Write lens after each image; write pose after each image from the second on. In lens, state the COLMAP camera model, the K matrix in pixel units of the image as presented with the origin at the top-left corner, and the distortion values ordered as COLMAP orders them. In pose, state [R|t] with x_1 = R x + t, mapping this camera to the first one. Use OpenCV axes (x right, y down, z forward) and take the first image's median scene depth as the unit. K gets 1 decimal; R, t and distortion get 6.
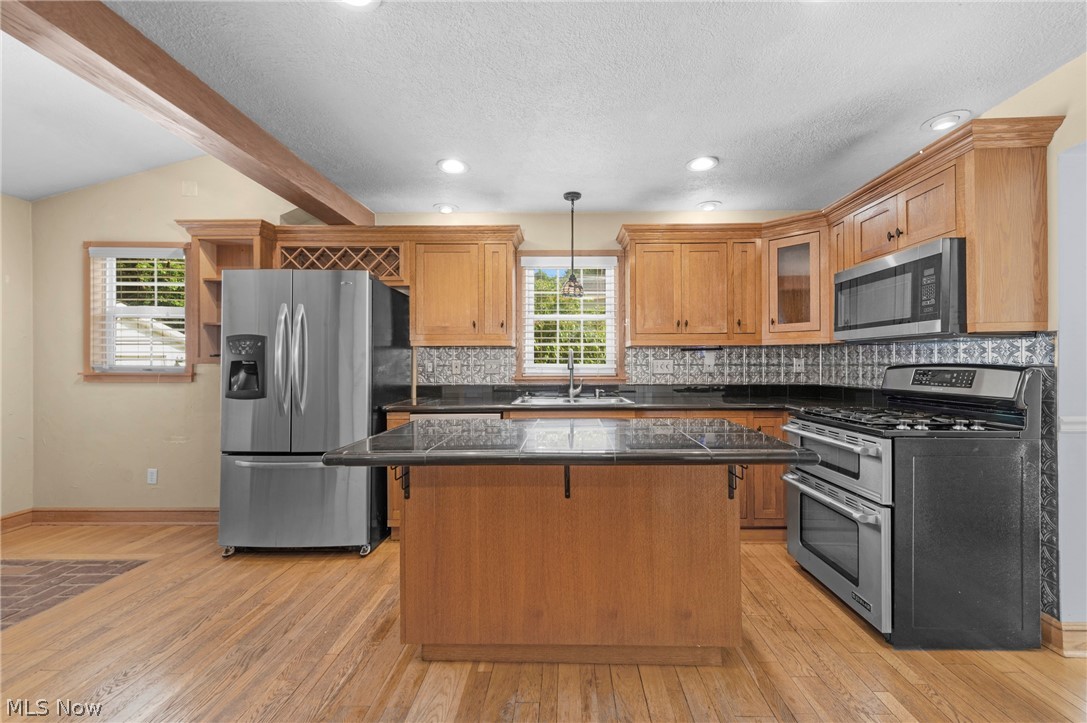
lens RADIAL K [[440.4, 0, 573.7], [0, 440.4, 363.5], [0, 0, 1]] dist [0.004201, 0.000071]
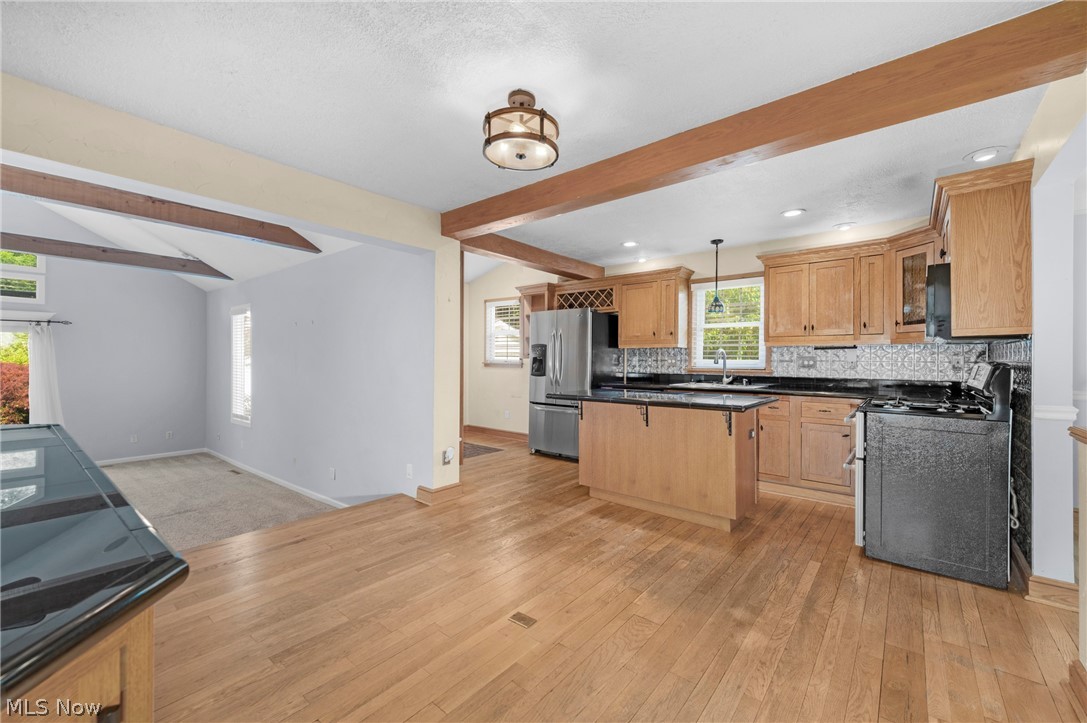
lens RADIAL K [[430.9, 0, 561.5], [0, 430.9, 359.4], [0, 0, 1]] dist [0.000664, -0.000119]
pose [[0.790708, 0.005462, -0.612170, 0.447686], [-0.004754, 0.999985, 0.002782, -0.001532], [0.612175, 0.000710, 0.790722, -0.402466]]
